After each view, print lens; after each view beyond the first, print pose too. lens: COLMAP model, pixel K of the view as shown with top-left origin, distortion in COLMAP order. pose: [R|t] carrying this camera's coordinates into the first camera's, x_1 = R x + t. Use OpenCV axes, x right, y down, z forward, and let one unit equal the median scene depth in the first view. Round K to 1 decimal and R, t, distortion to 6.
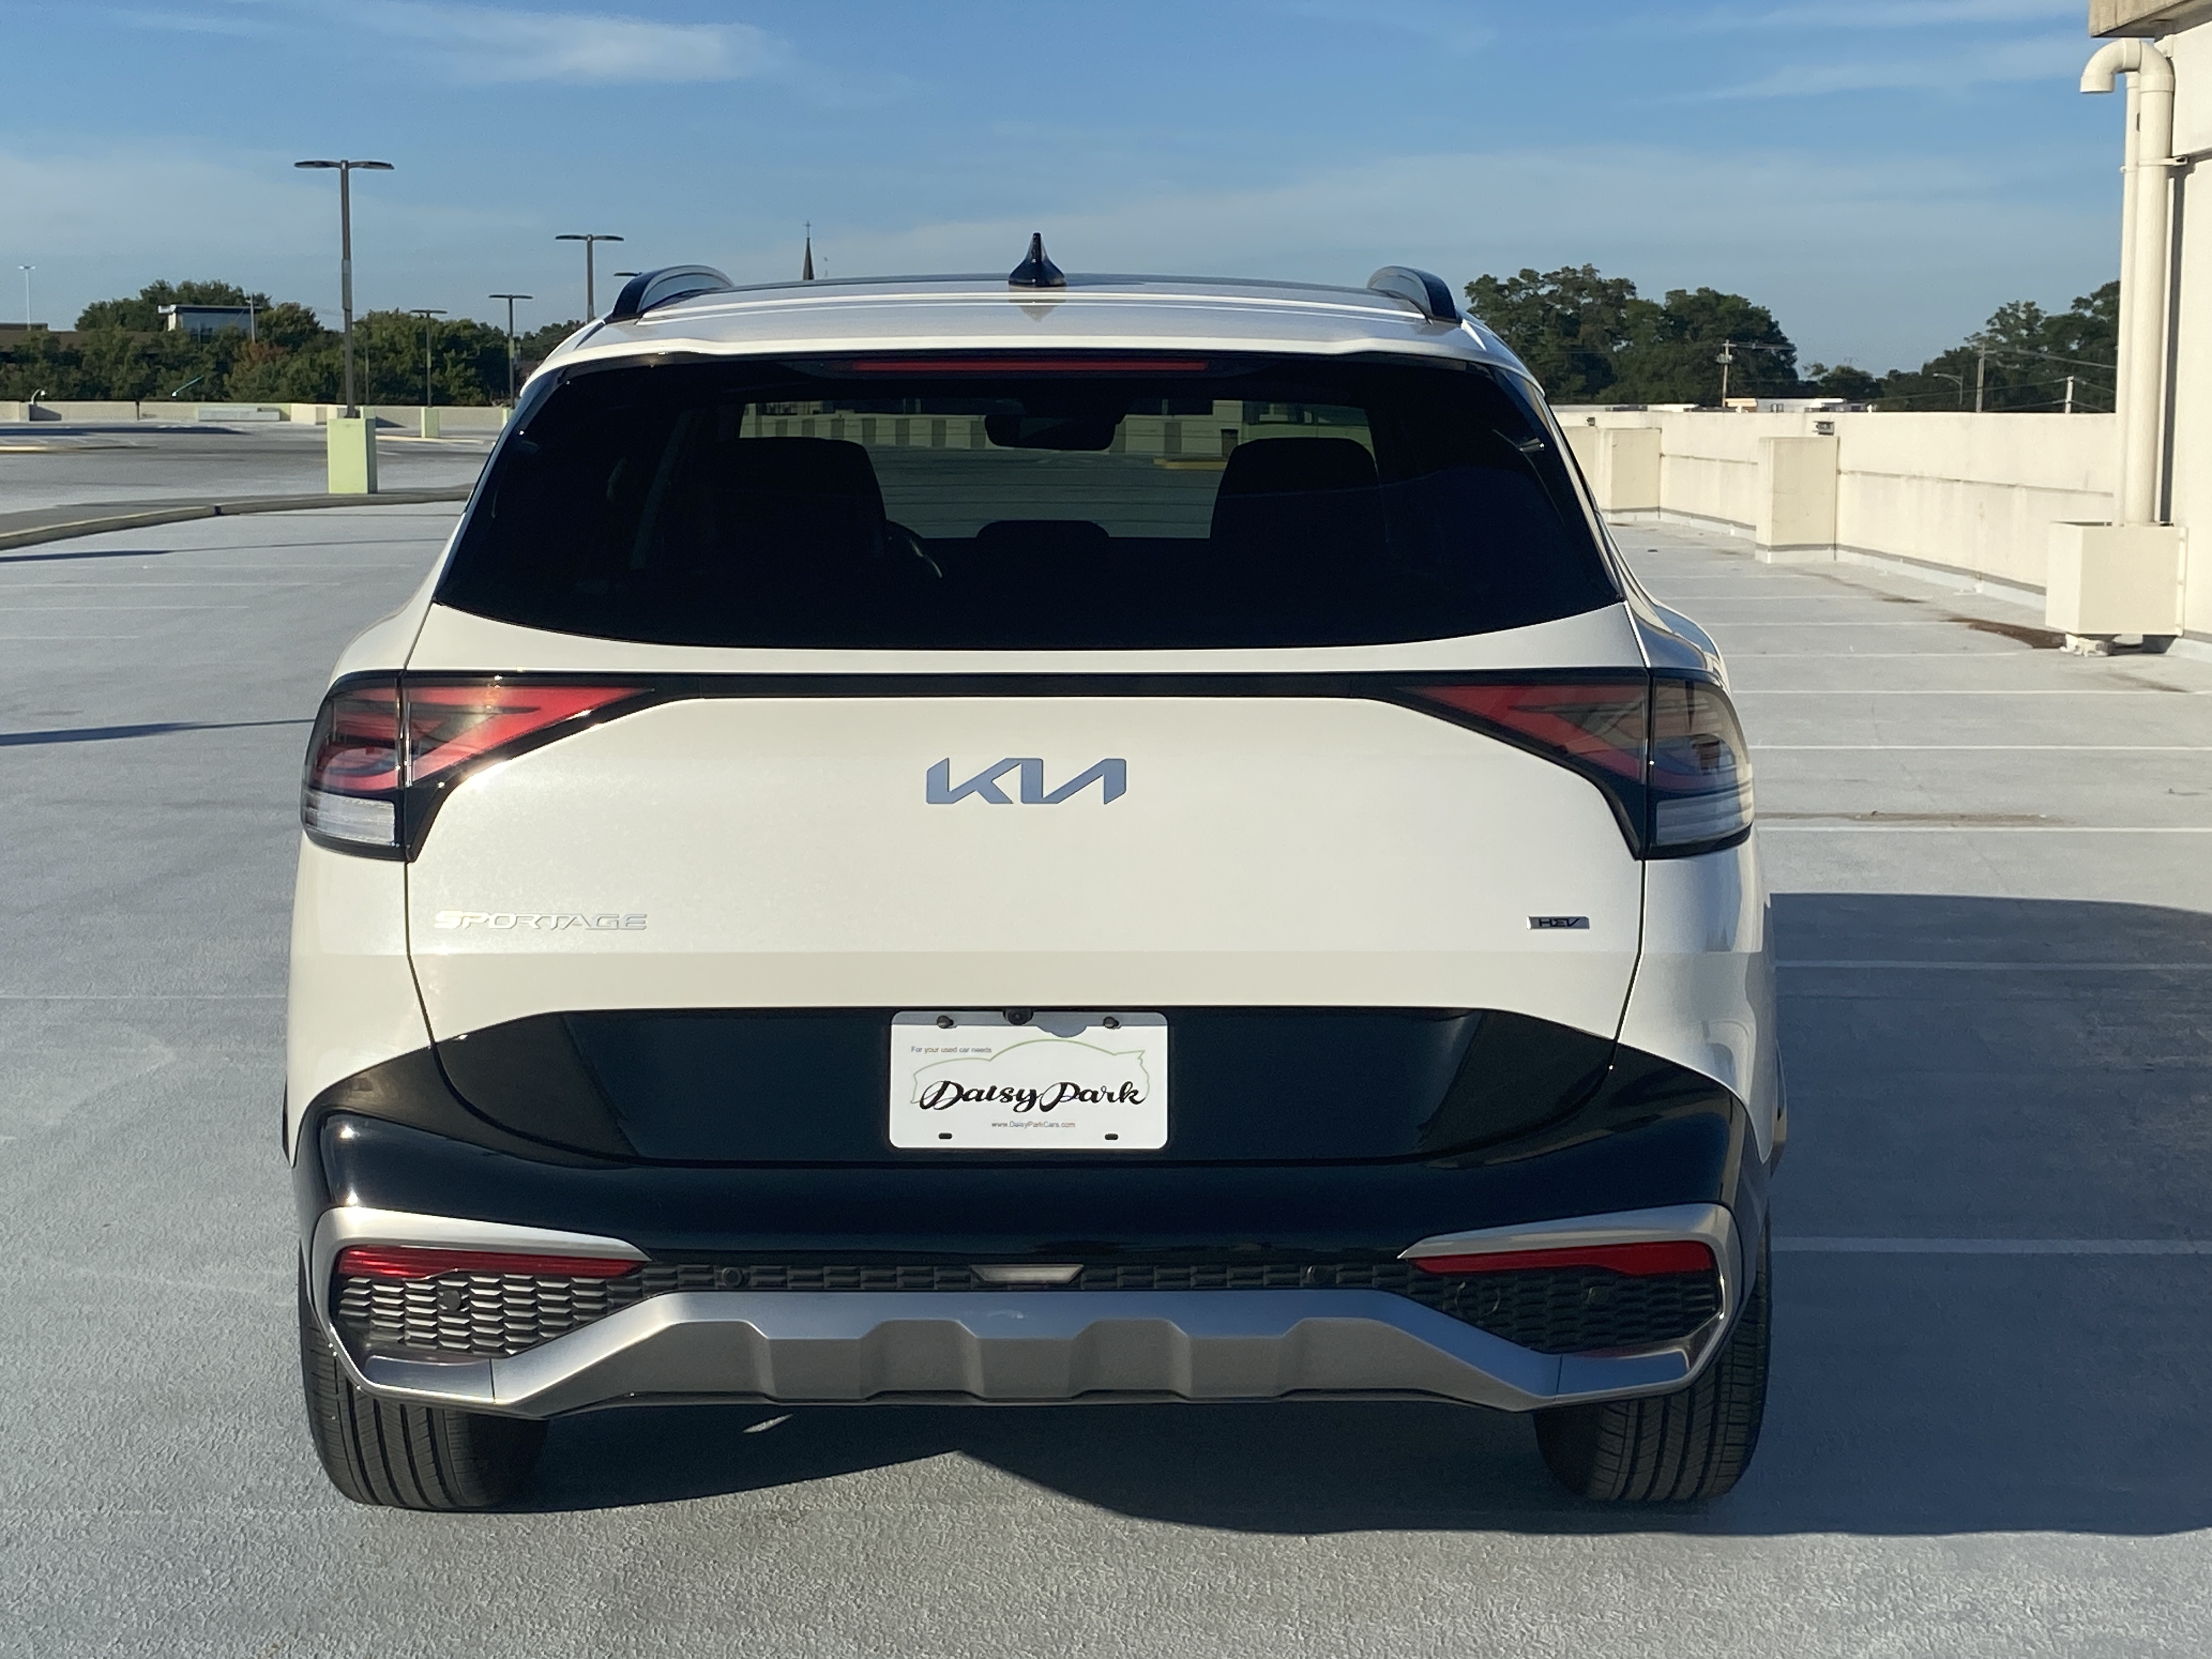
lens RADIAL K [[3335.3, 0, 1107.7], [0, 3335.3, 829.7], [0, 0, 1]] dist [0.104796, 0.000000]
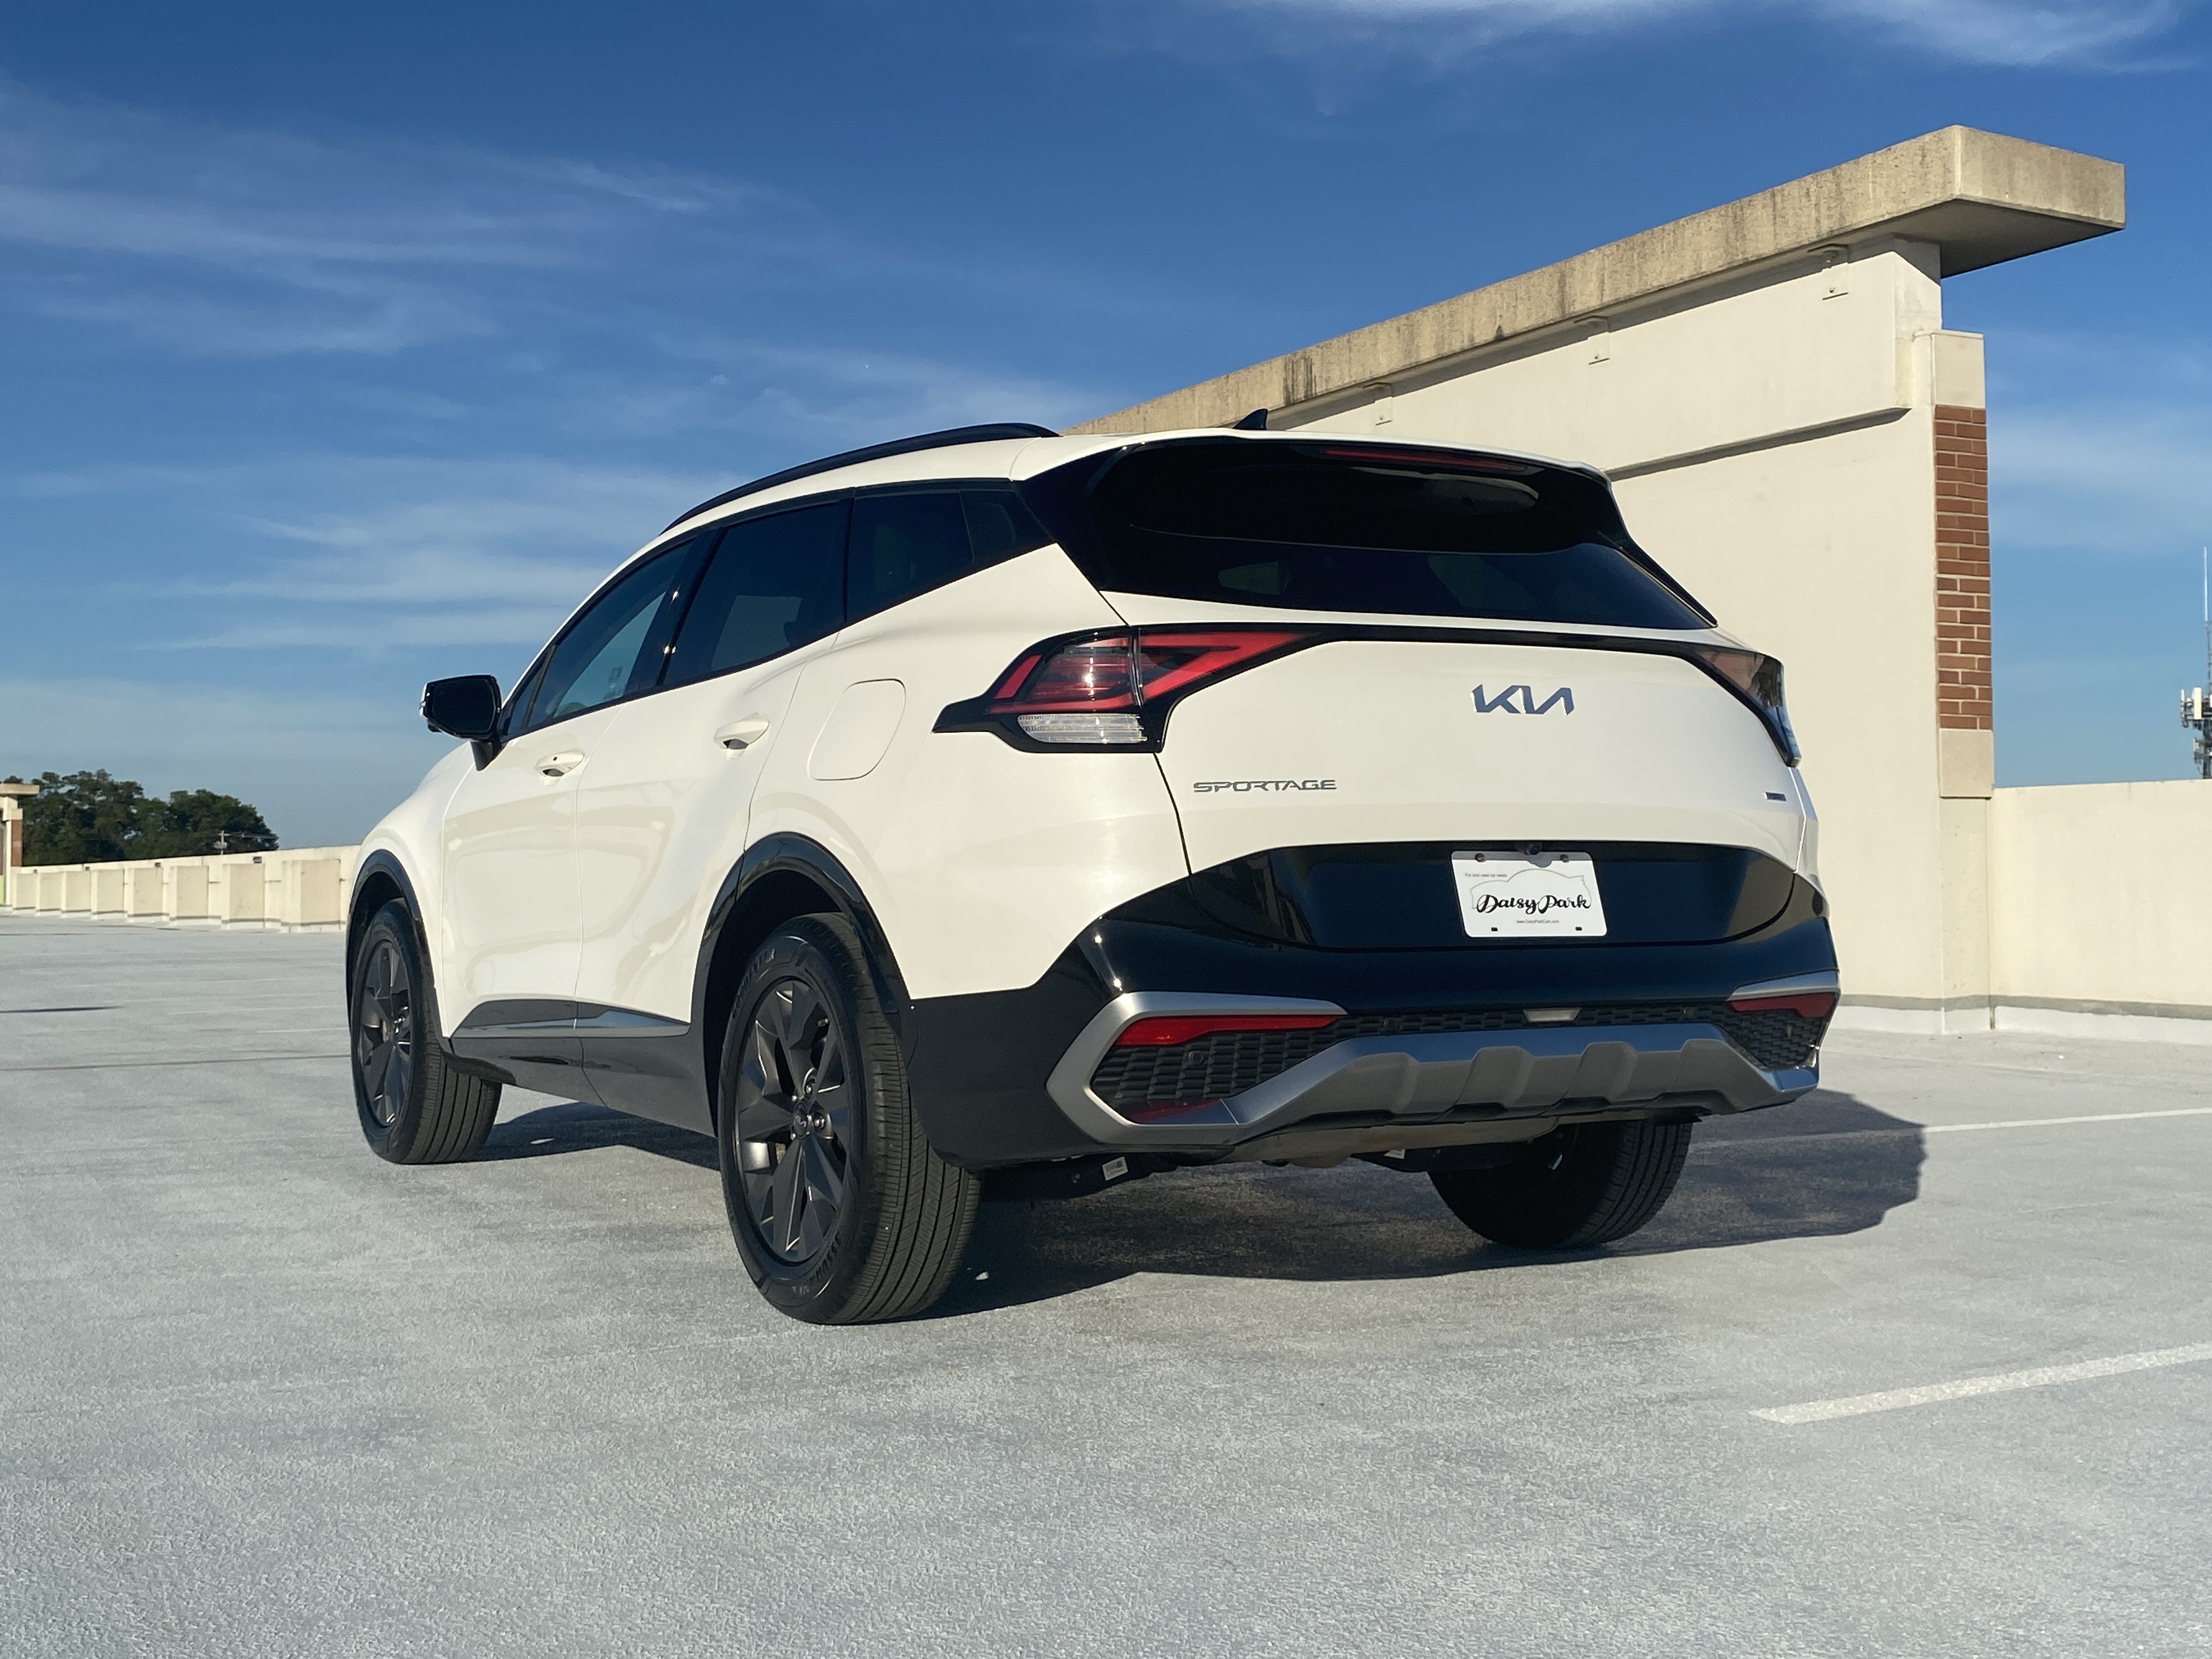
lens RADIAL K [[2558.2, 0, 1103.6], [0, 2558.2, 832.0], [0, 0, 1]] dist [0.083662, 0.000000]
pose [[0.873006, 0.002015, 0.487706, -0.774361], [0.068276, 0.989639, -0.126304, 0.183060], [-0.482907, 0.143563, 0.863823, 0.067042]]
